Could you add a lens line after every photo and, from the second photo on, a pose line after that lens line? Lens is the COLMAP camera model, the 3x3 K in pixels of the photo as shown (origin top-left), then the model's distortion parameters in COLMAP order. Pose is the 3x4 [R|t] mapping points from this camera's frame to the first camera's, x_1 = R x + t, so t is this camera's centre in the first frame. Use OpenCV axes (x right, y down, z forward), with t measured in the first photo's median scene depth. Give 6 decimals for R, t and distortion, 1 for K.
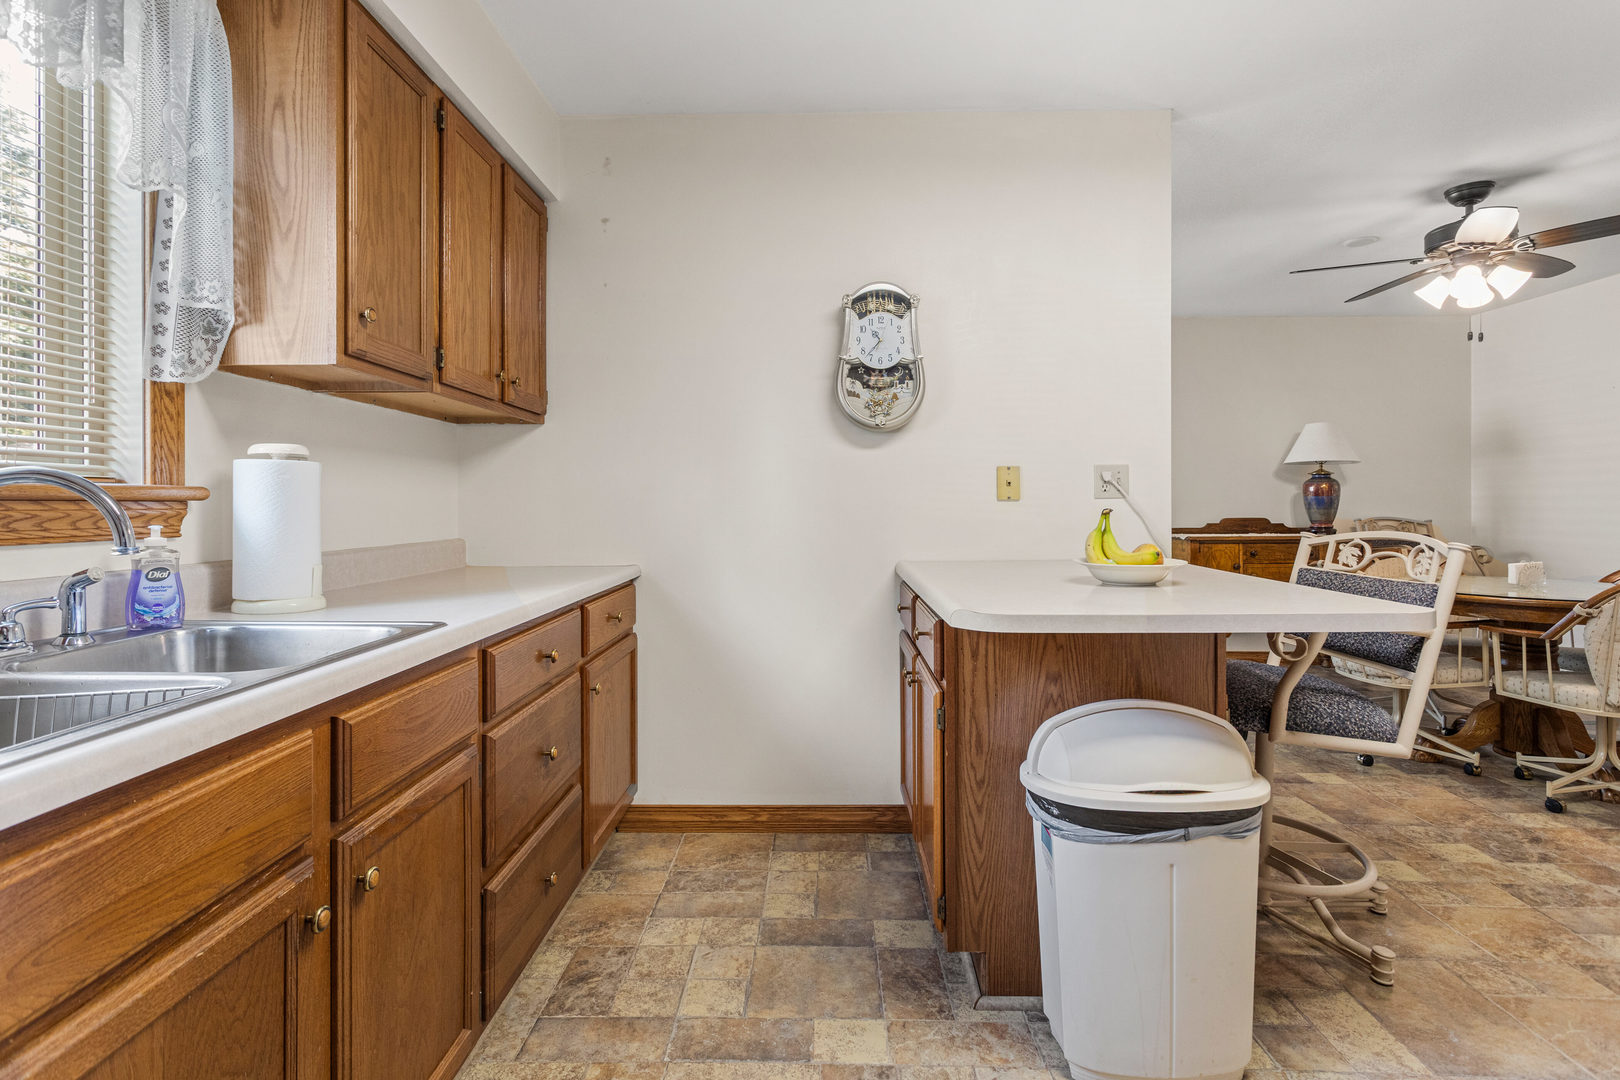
lens RADIAL K [[781.5, 0, 800.8], [0, 781.5, 506.0], [0, 0, 1]] dist [0.000032, -0.000741]
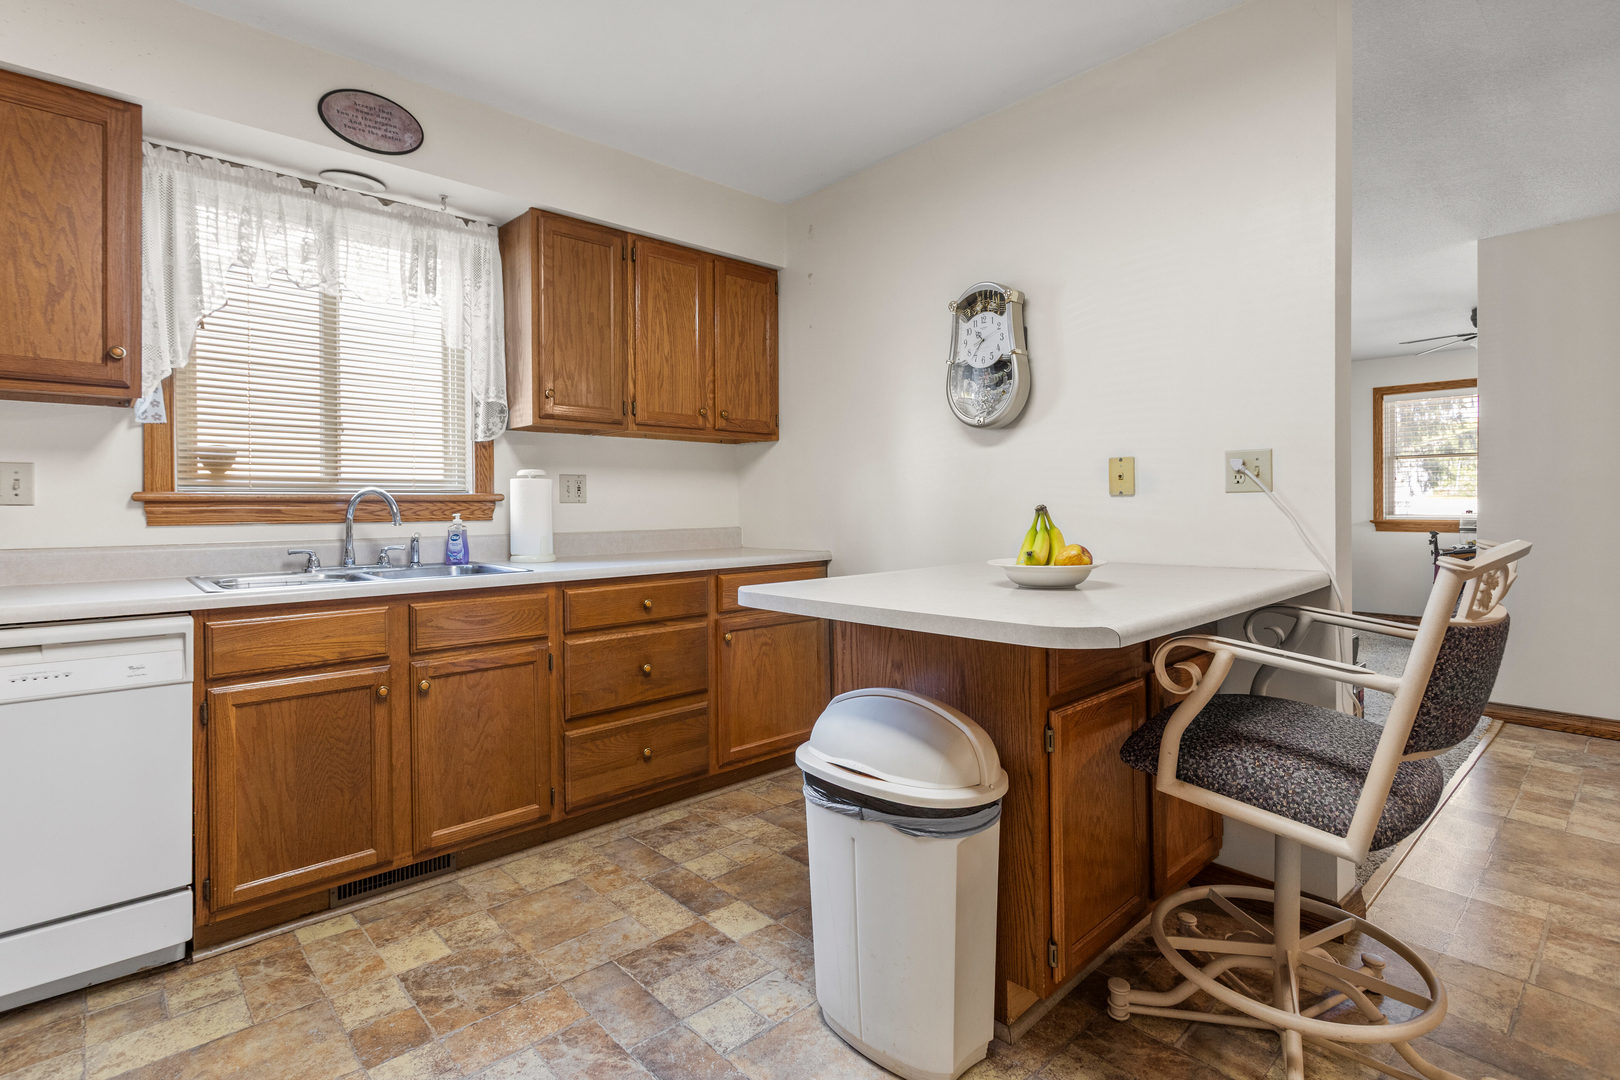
lens RADIAL K [[781.5, 0, 802.9], [0, 781.5, 509.2], [0, 0, 1]] dist [0.000032, -0.000741]
pose [[0.698706, 0.002990, -0.715403, 0.668186], [0.003515, 0.999965, 0.007612, 0.000373], [0.715401, -0.007833, 0.698670, 0.117134]]
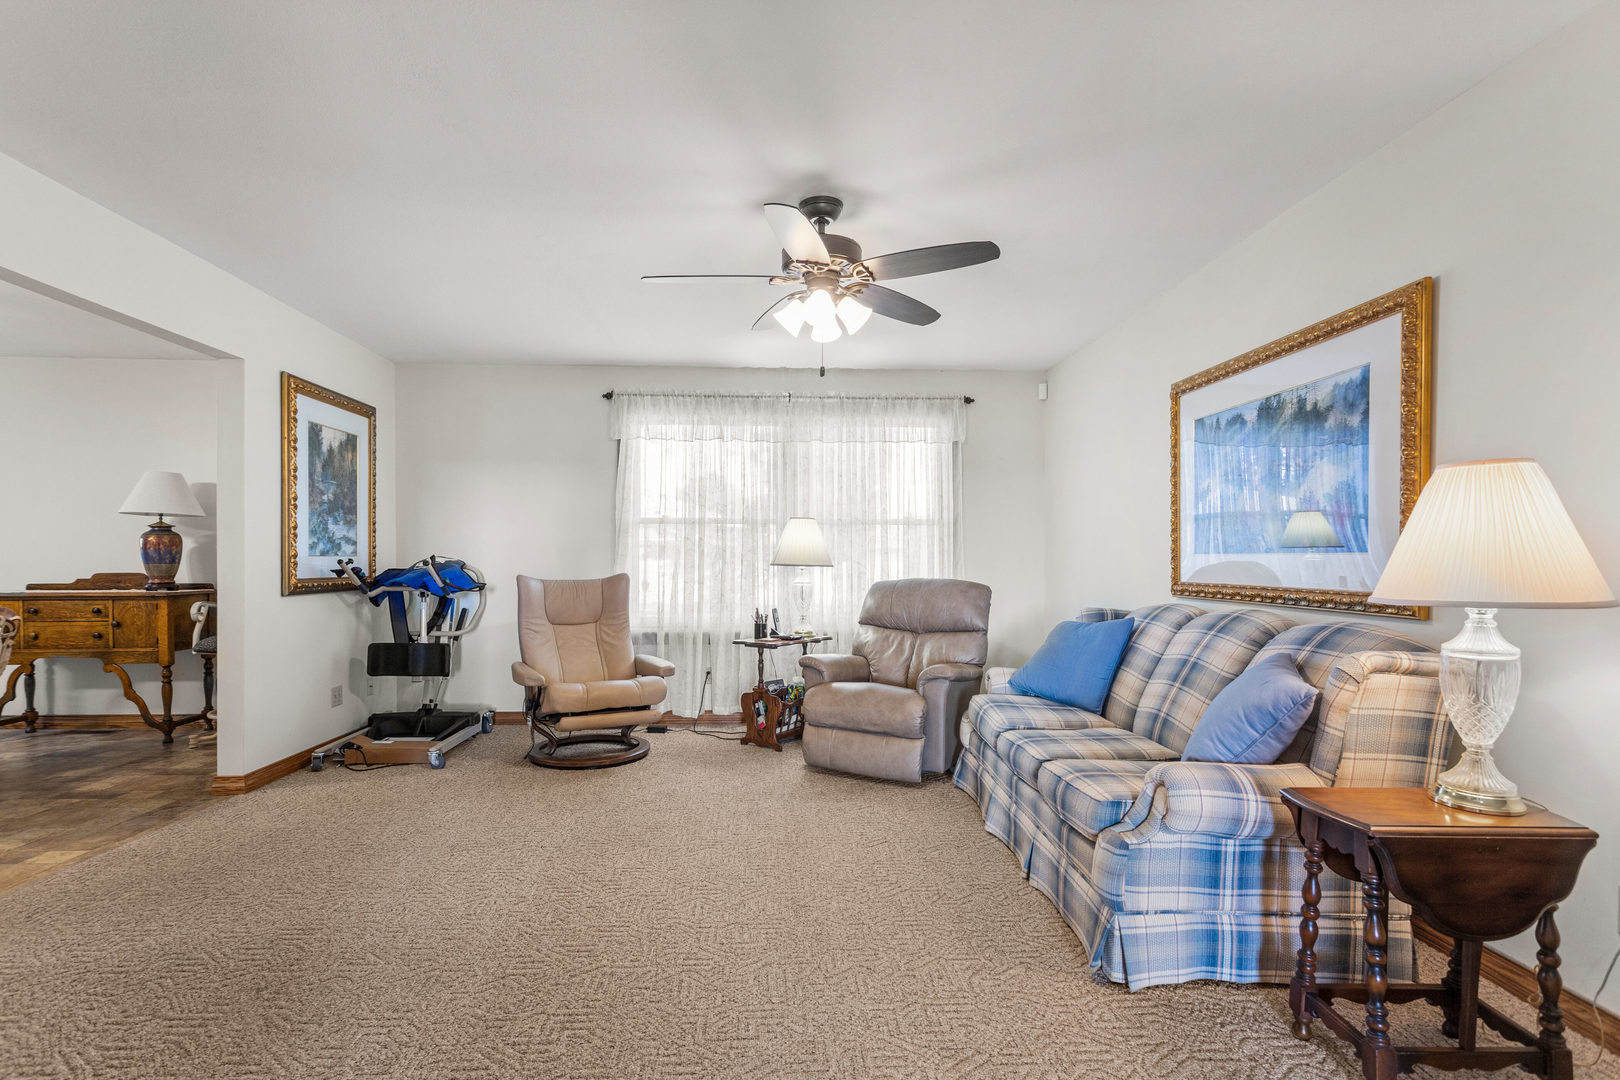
lens RADIAL K [[781.5, 0, 815.0], [0, 781.5, 574.3], [0, 0, 1]] dist [0.000032, -0.000741]
pose [[0.995539, 0.001077, 0.094340, 2.747601], [-0.002408, 0.999899, 0.013997, 0.003188], [-0.094316, -0.014162, 0.995442, -0.034649]]
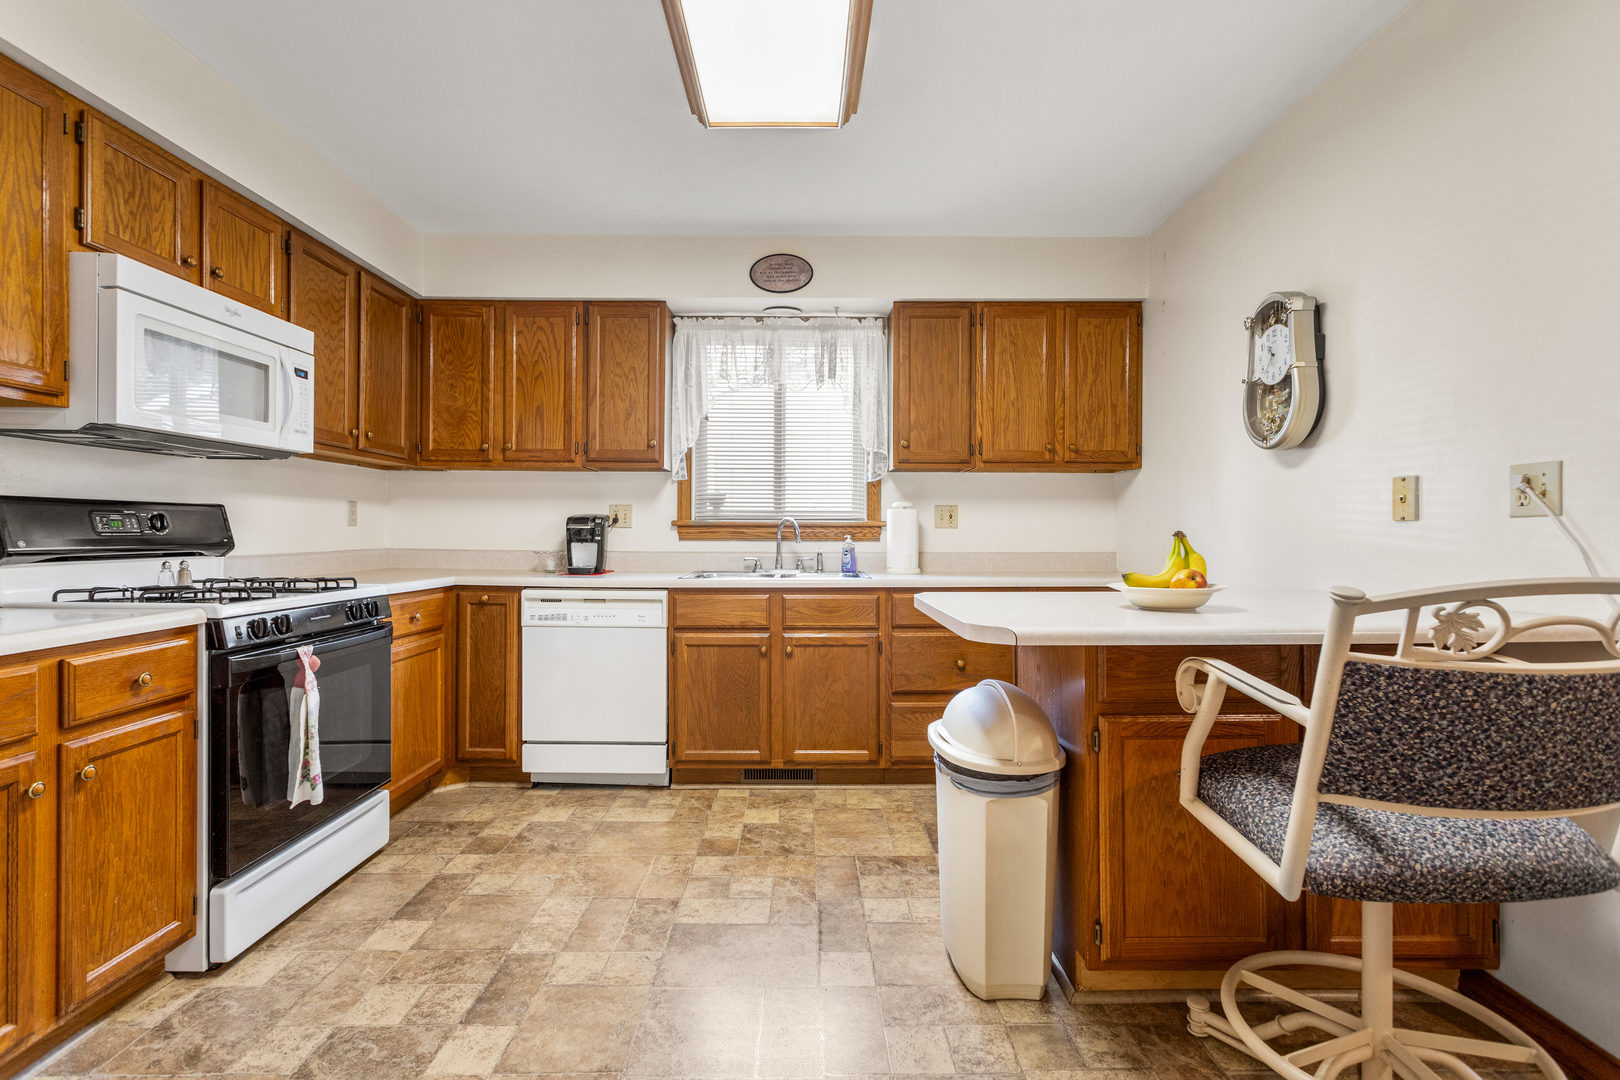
lens RADIAL K [[781.5, 0, 803.5], [0, 781.5, 537.4], [0, 0, 1]] dist [0.000032, -0.000741]
pose [[0.027368, 0.009431, -0.999581, 1.038026], [-0.003359, 0.999951, 0.009342, 0.002956], [0.999620, 0.003101, 0.027398, 0.403470]]
